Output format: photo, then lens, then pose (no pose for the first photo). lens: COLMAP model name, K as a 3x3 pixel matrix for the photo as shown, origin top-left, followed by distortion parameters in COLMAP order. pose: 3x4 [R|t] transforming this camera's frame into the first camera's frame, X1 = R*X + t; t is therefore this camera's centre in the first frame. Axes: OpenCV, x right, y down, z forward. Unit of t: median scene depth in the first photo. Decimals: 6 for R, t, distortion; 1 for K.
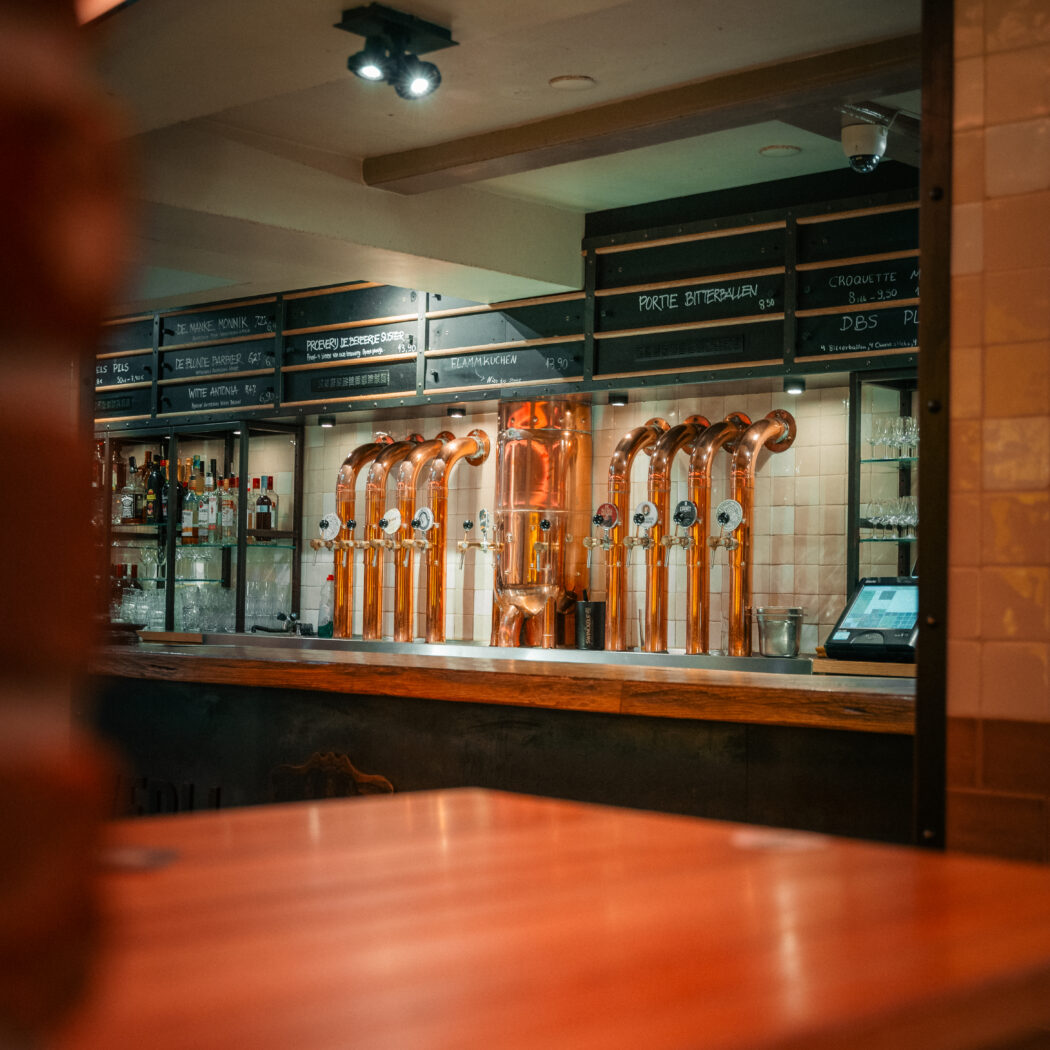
lens RADIAL K [[1796.0, 0, 525.0], [0, 1796.0, 525.0], [0, 0, 1]] dist [0.005572, -0.127347]
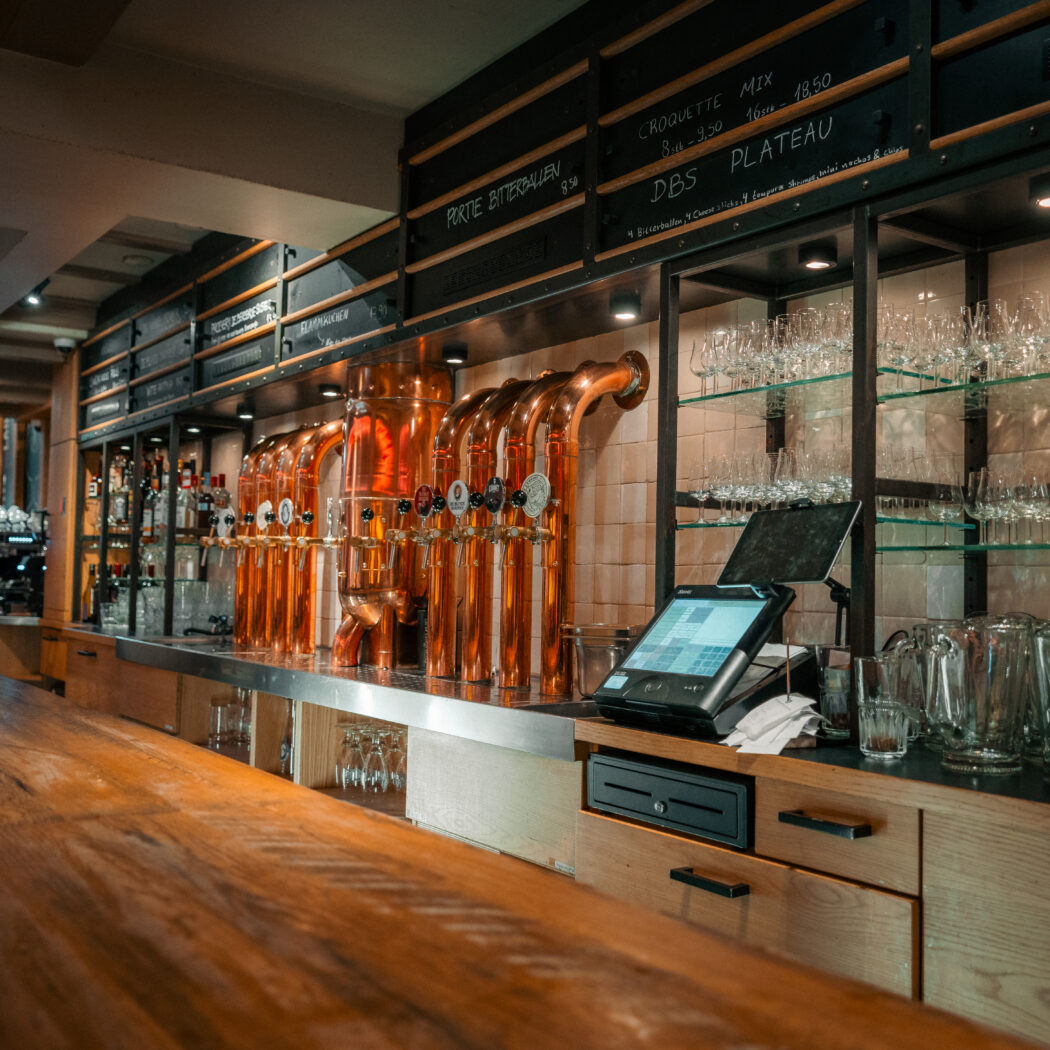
lens RADIAL K [[1178.8, 0, 526.2], [0, 1178.8, 512.1], [0, 0, 1]] dist [-0.001427, 0.018952]
pose [[0.974618, -0.008806, -0.223703, 0.205526], [0.003503, 0.999704, -0.024091, 0.012089], [0.223849, 0.022696, 0.974360, 0.526504]]
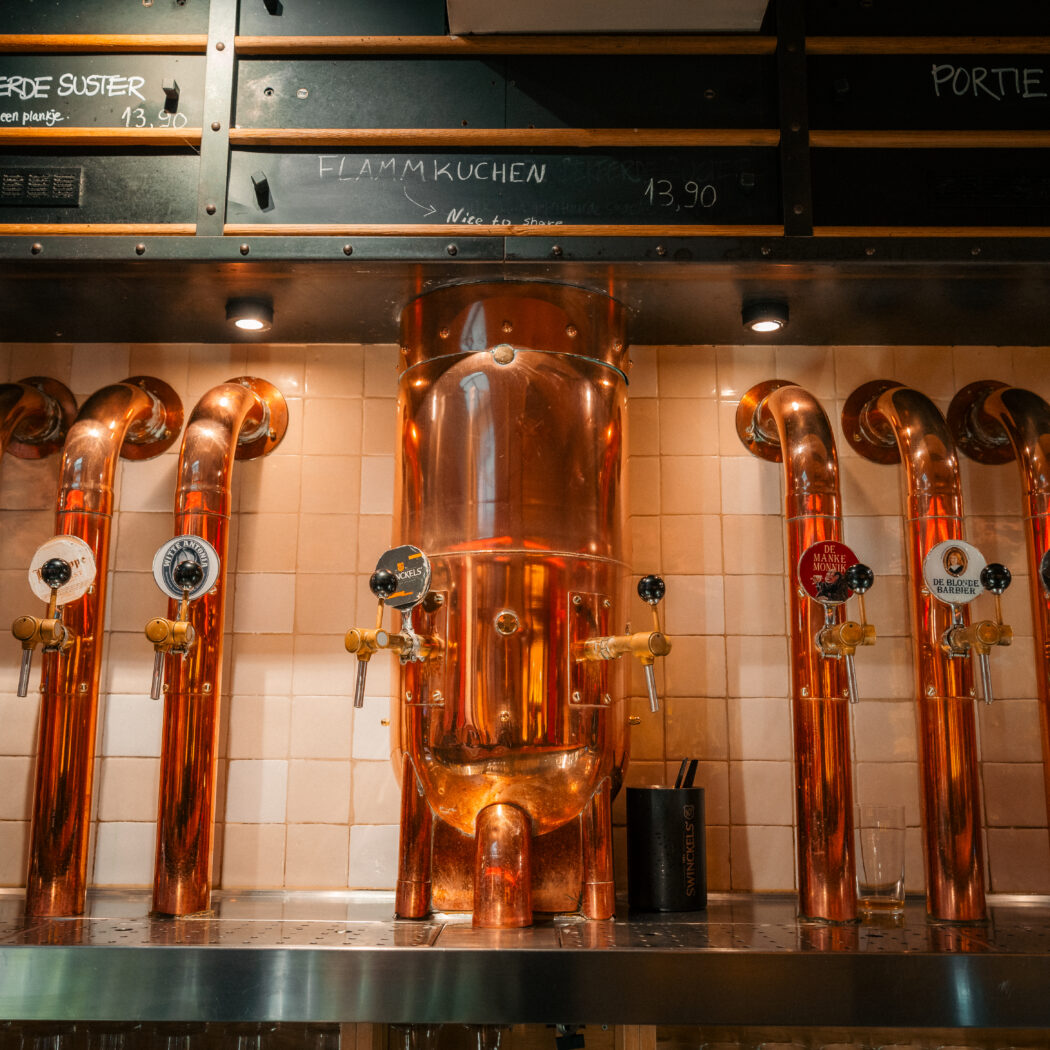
lens RADIAL K [[1178.8, 0, 526.2], [0, 1178.8, 512.1], [0, 0, 1]] dist [-0.001427, 0.018952]
pose [[0.746839, 0.110722, 0.655723, -0.181682], [-0.018424, 0.989108, -0.146031, 0.021588], [-0.664750, 0.096980, 0.740745, 0.865091]]
